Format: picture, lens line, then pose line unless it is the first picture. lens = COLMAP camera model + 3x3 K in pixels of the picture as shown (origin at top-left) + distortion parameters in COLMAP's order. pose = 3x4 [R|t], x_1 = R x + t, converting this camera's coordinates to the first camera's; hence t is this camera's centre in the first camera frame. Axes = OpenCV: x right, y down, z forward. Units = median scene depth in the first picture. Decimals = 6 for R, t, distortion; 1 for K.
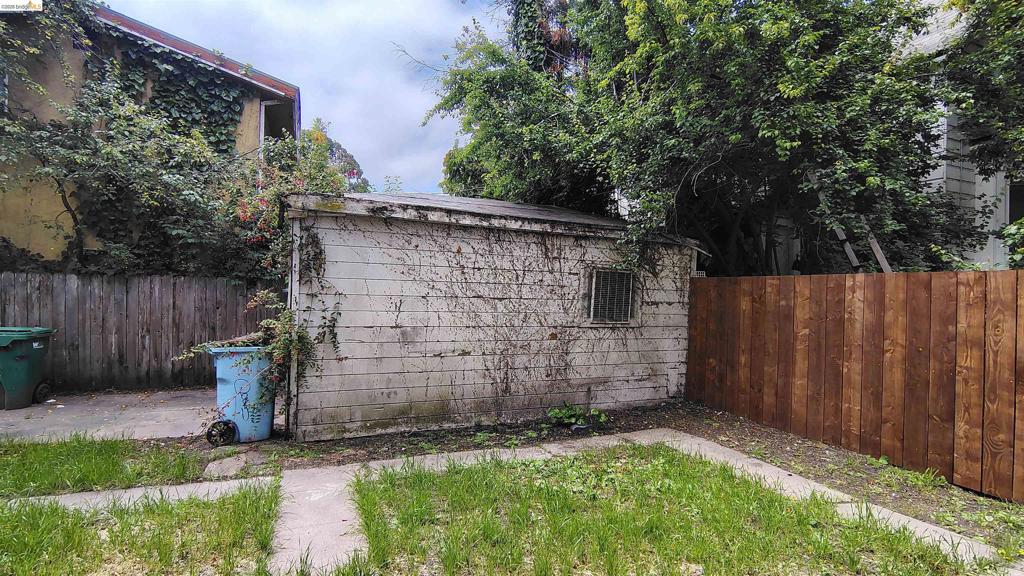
lens RADIAL K [[480.6, 0, 513.9], [0, 480.6, 293.1], [0, 0, 1]] dist [-0.003453, 0.000388]
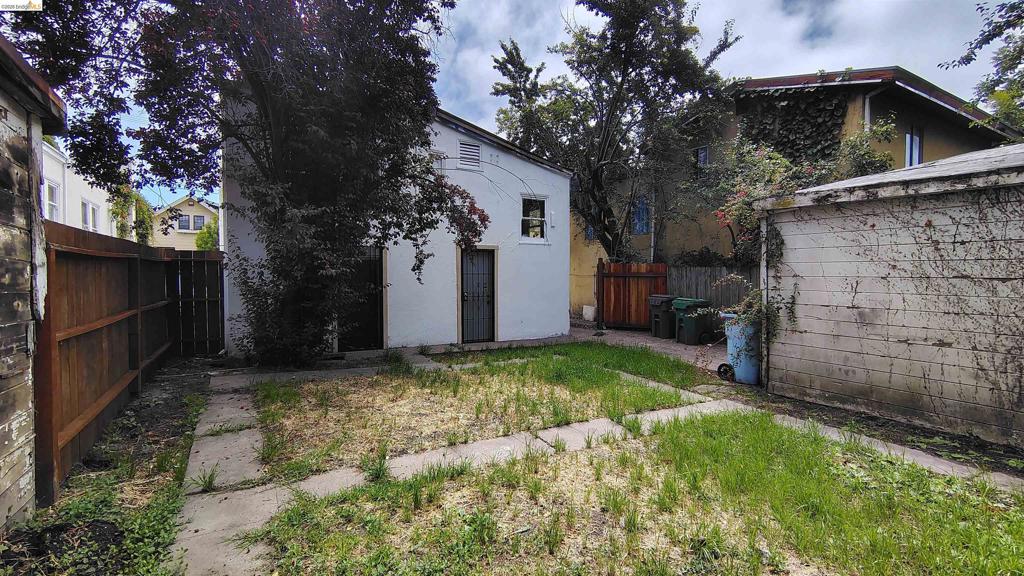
lens RADIAL K [[480.6, 0, 513.7], [0, 480.6, 286.1], [0, 0, 1]] dist [-0.003453, 0.000388]
pose [[0.132514, 0.004575, -0.991171, 0.659537], [0.004516, 0.999976, 0.005219, 0.016235], [0.991171, -0.005168, 0.132490, 0.145724]]
